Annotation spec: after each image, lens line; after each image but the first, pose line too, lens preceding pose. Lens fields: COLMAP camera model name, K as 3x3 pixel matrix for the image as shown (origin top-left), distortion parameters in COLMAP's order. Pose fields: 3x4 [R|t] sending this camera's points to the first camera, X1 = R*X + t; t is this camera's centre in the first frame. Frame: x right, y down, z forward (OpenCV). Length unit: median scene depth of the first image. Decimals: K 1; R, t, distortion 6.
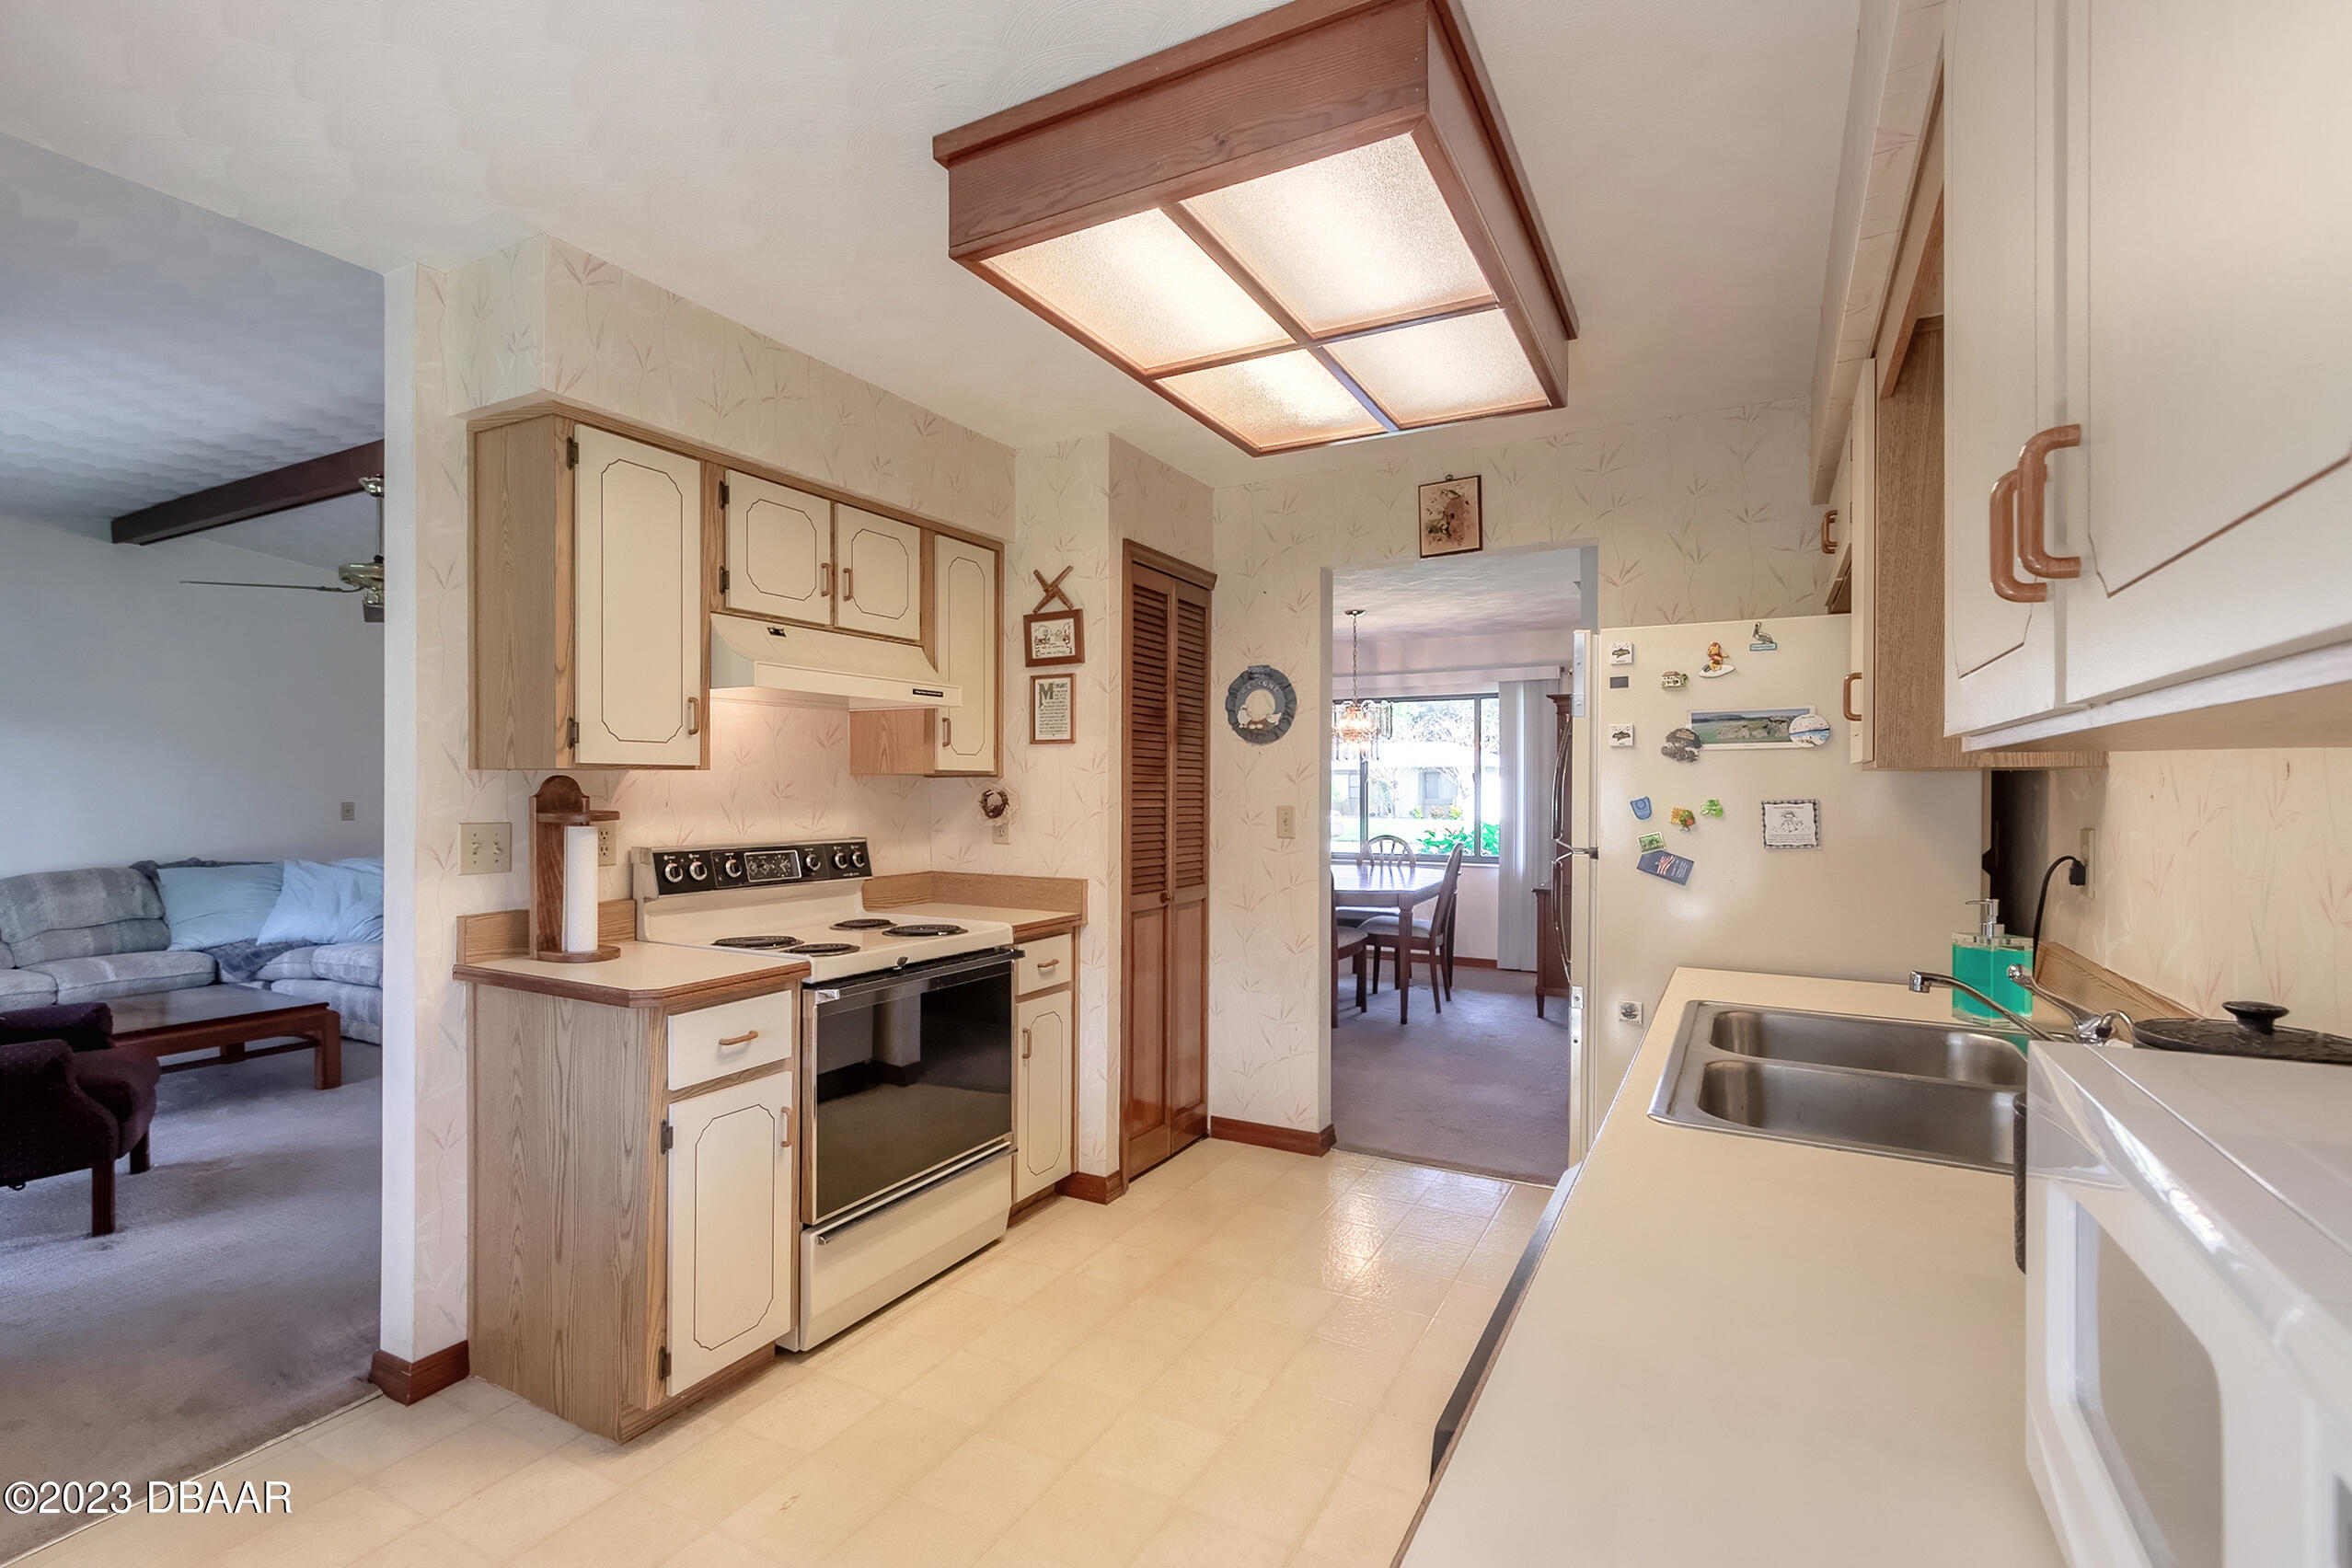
lens RADIAL K [[1079.9, 0, 1141.9], [0, 1079.9, 791.2], [0, 0, 1]] dist [0.011986, -0.005471]
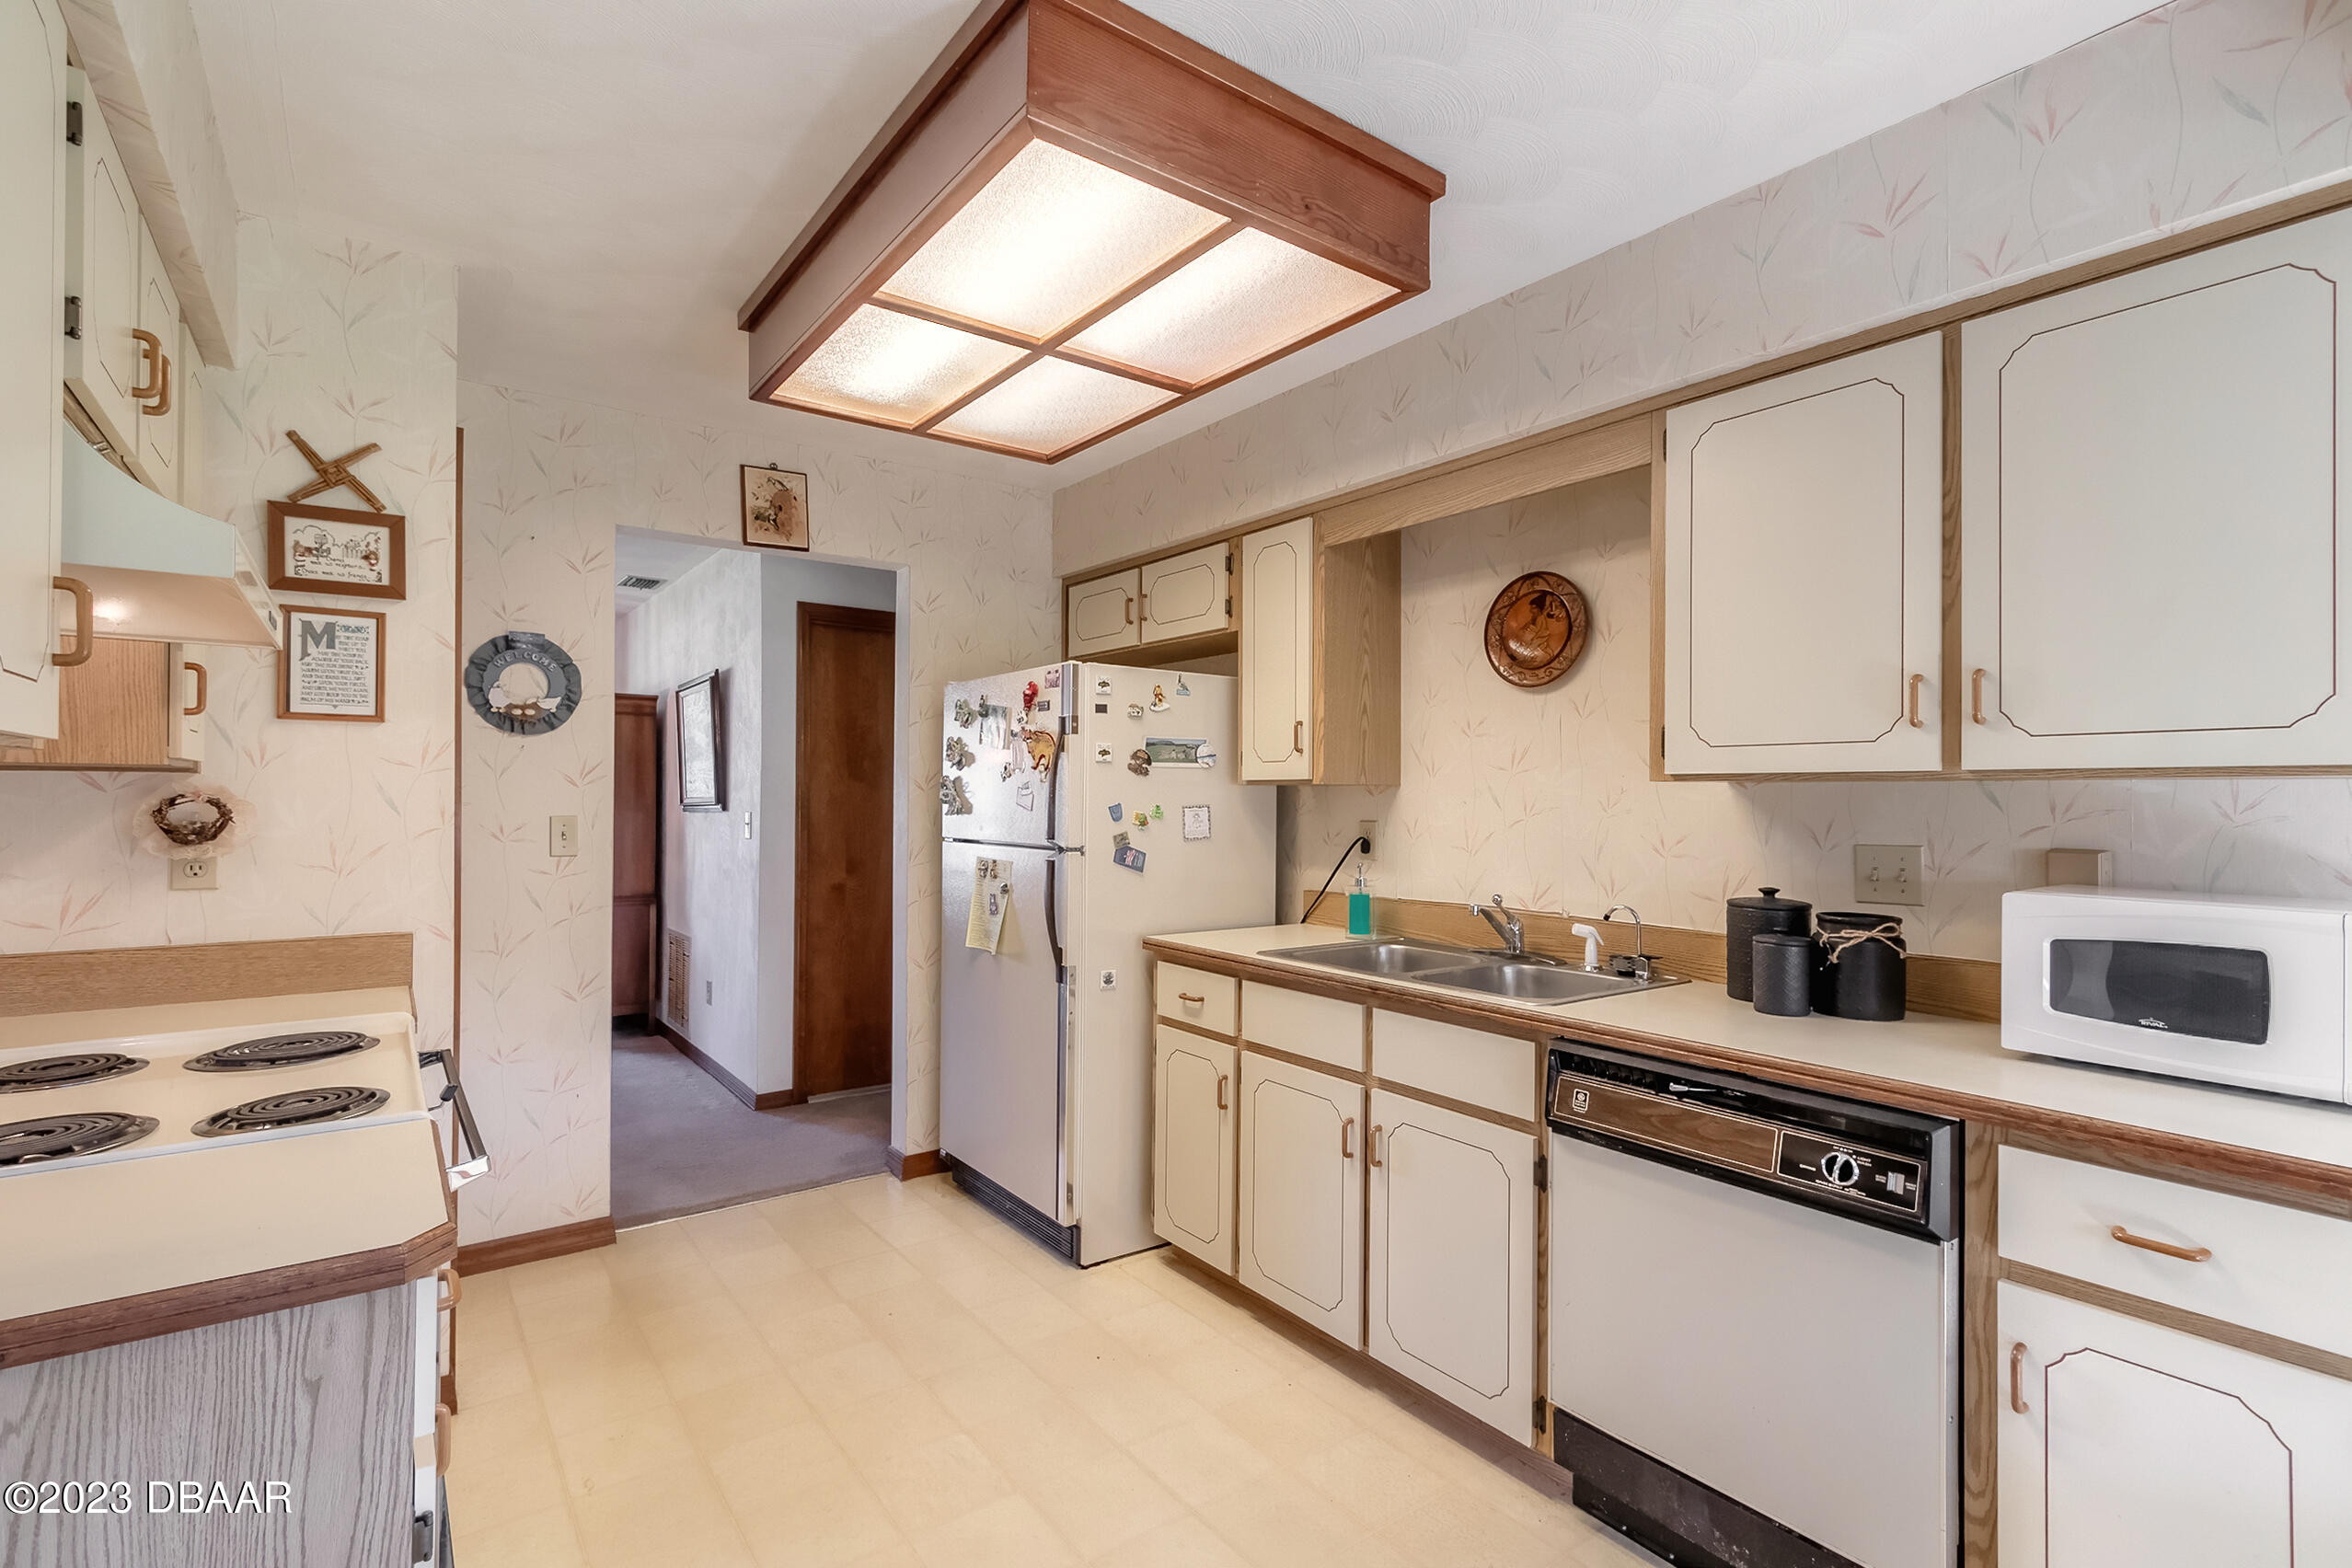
lens RADIAL K [[1079.9, 0, 1141.9], [0, 1079.9, 791.2], [0, 0, 1]] dist [0.011986, -0.005471]
pose [[0.425462, 0.005921, 0.904957, -0.452128], [-0.002801, 0.999982, -0.005226, -0.001648], [-0.904972, -0.000311, 0.425471, 0.319139]]
